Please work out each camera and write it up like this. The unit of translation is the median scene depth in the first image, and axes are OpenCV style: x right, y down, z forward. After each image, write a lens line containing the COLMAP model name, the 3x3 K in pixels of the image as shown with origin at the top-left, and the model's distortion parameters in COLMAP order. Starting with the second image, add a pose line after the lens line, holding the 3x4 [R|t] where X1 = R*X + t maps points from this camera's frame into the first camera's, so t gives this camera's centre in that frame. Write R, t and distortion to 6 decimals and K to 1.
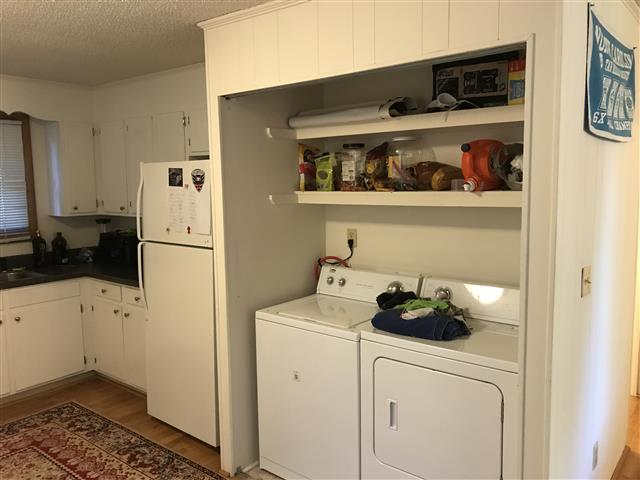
lens RADIAL K [[518.4, 0, 317.0], [0, 518.4, 235.8], [0, 0, 1]] dist [0.017255, -0.011226]
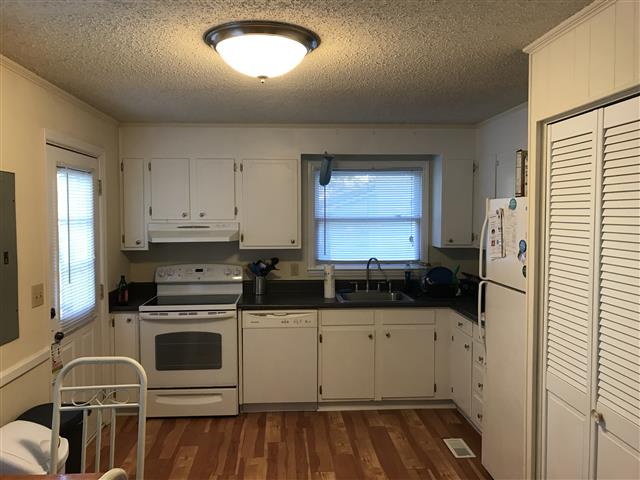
lens RADIAL K [[516.0, 0, 318.7], [0, 516.0, 246.0], [0, 0, 1]] dist [0.008078, 0.000908]
pose [[0.687516, 0.063352, -0.723401, 0.119853], [-0.088641, 0.996059, 0.002986, -0.023905], [0.720739, 0.062070, 0.690422, 0.089476]]
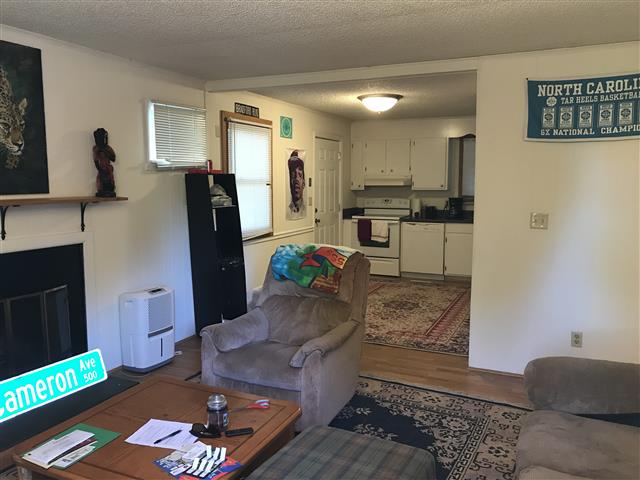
lens RADIAL K [[518.4, 0, 317.0], [0, 518.4, 235.8], [0, 0, 1]] dist [0.017255, -0.011226]
pose [[0.179666, 0.131058, -0.974958, 1.070113], [-0.101208, 0.988289, 0.114200, -0.015488], [0.978508, 0.078156, 0.190826, 0.020242]]
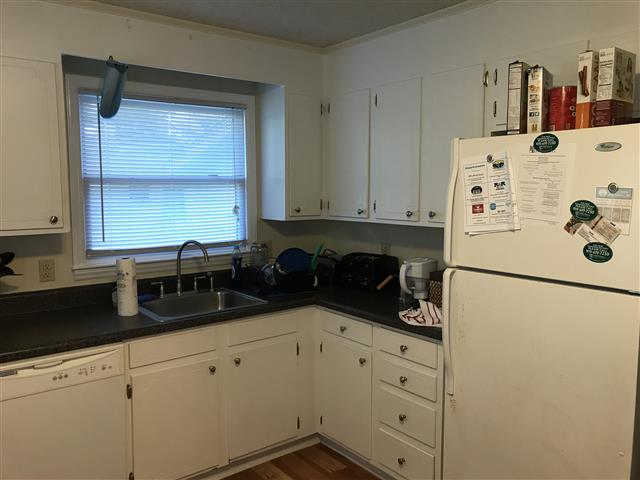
lens RADIAL K [[518.4, 0, 317.0], [0, 518.4, 235.8], [0, 0, 1]] dist [0.017255, -0.011226]
pose [[0.977278, 0.035004, -0.209050, -0.300982], [-0.036613, 0.999322, -0.003831, -0.015657], [0.208774, 0.011397, 0.977897, 0.295737]]
